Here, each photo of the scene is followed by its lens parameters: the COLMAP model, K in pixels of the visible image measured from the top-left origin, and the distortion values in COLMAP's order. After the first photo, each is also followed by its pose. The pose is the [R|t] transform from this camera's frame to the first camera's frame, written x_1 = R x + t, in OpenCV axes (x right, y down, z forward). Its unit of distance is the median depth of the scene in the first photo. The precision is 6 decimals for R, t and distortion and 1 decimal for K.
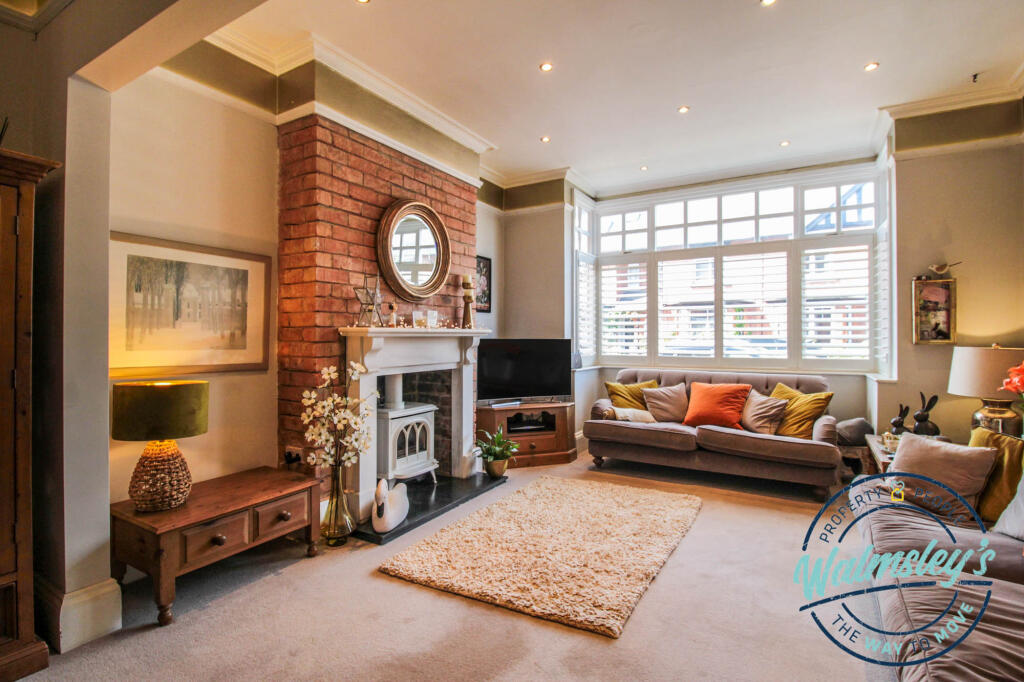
lens RADIAL K [[488.2, 0, 512.0], [0, 488.2, 341.0], [0, 0, 1]] dist [0.000550, -0.014618]
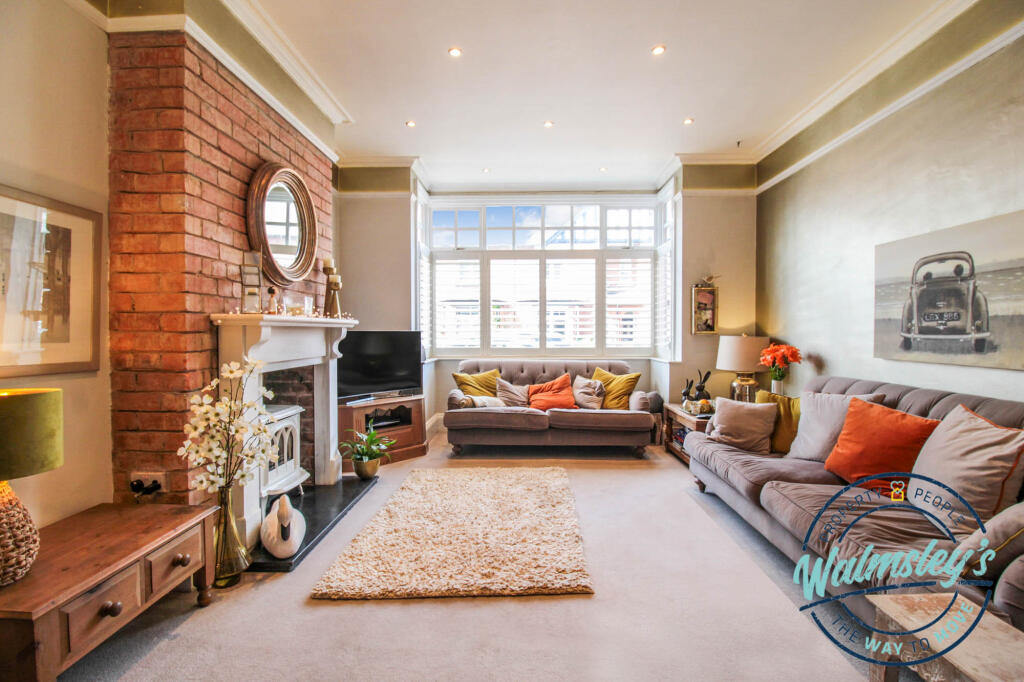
lens RADIAL K [[478.5, 0, 514.5], [0, 478.5, 349.2], [0, 0, 1]] dist [0.001094, -0.013818]
pose [[0.872320, -0.017317, 0.488628, -0.285718], [0.004738, 0.999625, 0.026969, 0.010119], [-0.488912, -0.021210, 0.872075, 0.083107]]
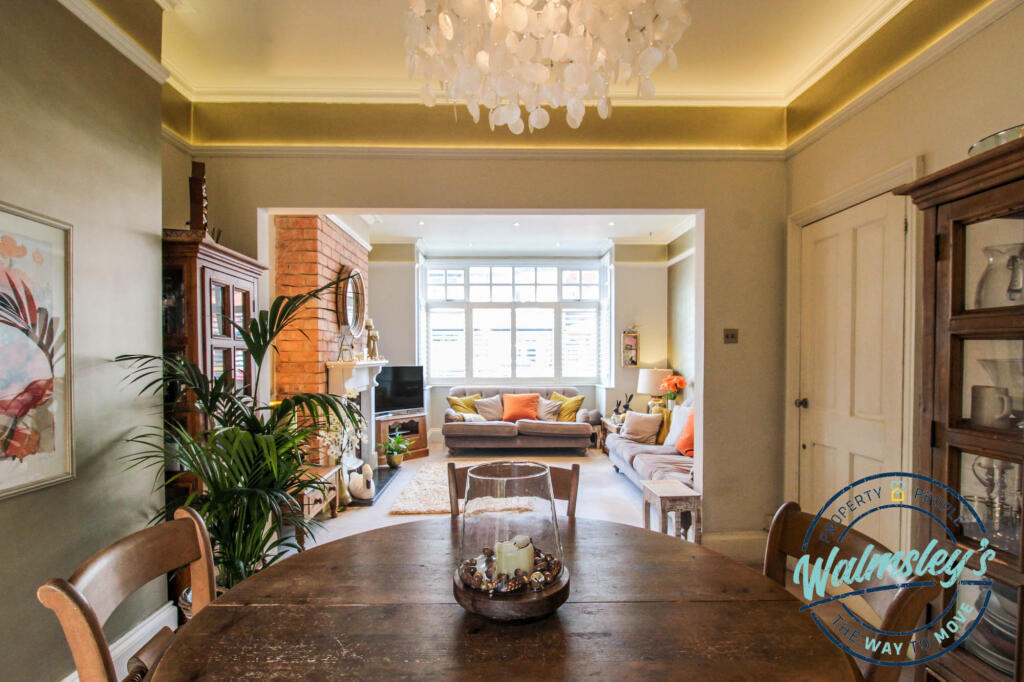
lens RADIAL K [[513.0, 0, 508.6], [0, 513.0, 381.7], [0, 0, 1]] dist [0.000557, -0.017664]
pose [[0.848540, -0.027590, 0.528412, -0.646528], [0.006165, 0.999087, 0.042266, -0.028583], [-0.529096, -0.032606, 0.847935, -0.491595]]
